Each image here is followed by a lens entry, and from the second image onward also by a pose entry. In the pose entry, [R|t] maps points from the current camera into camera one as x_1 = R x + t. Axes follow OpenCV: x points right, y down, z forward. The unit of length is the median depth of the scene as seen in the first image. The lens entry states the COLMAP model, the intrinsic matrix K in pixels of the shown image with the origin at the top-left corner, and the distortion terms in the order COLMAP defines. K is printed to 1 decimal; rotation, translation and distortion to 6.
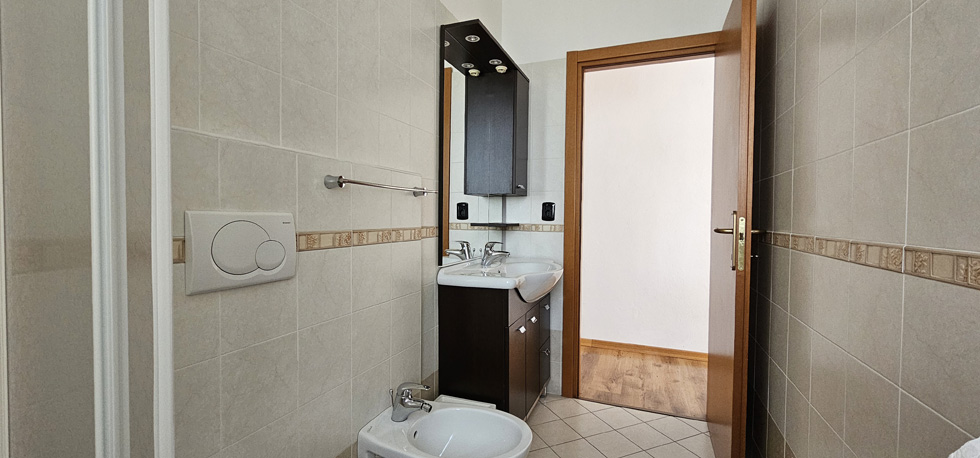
lens RADIAL K [[406.6, 0, 490.0], [0, 406.6, 229.0], [0, 0, 1]] dist [0.001400, 0.000608]
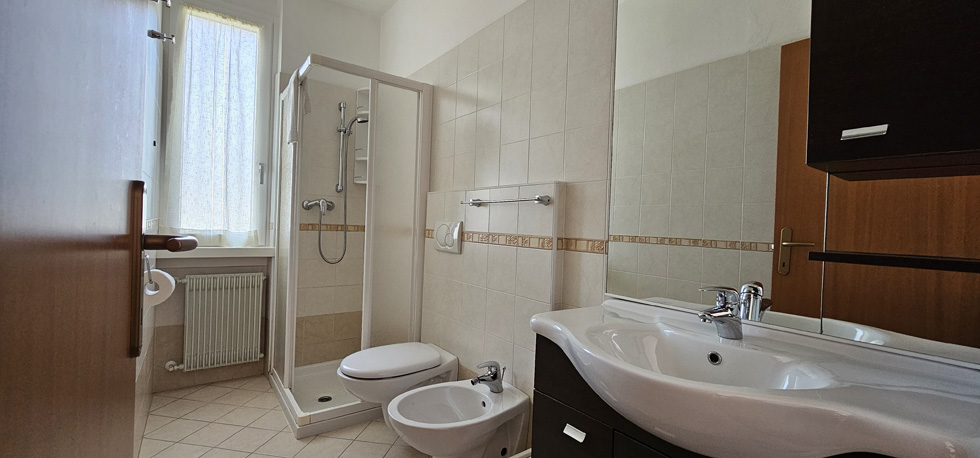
lens RADIAL K [[406.6, 0, 490.0], [0, 406.6, 229.0], [0, 0, 1]] dist [0.001400, 0.000608]
pose [[-0.498403, 0.006593, -0.866920, 0.804794], [-0.049439, 0.998128, 0.036013, -0.055383], [0.865534, 0.060809, -0.497144, 1.472077]]
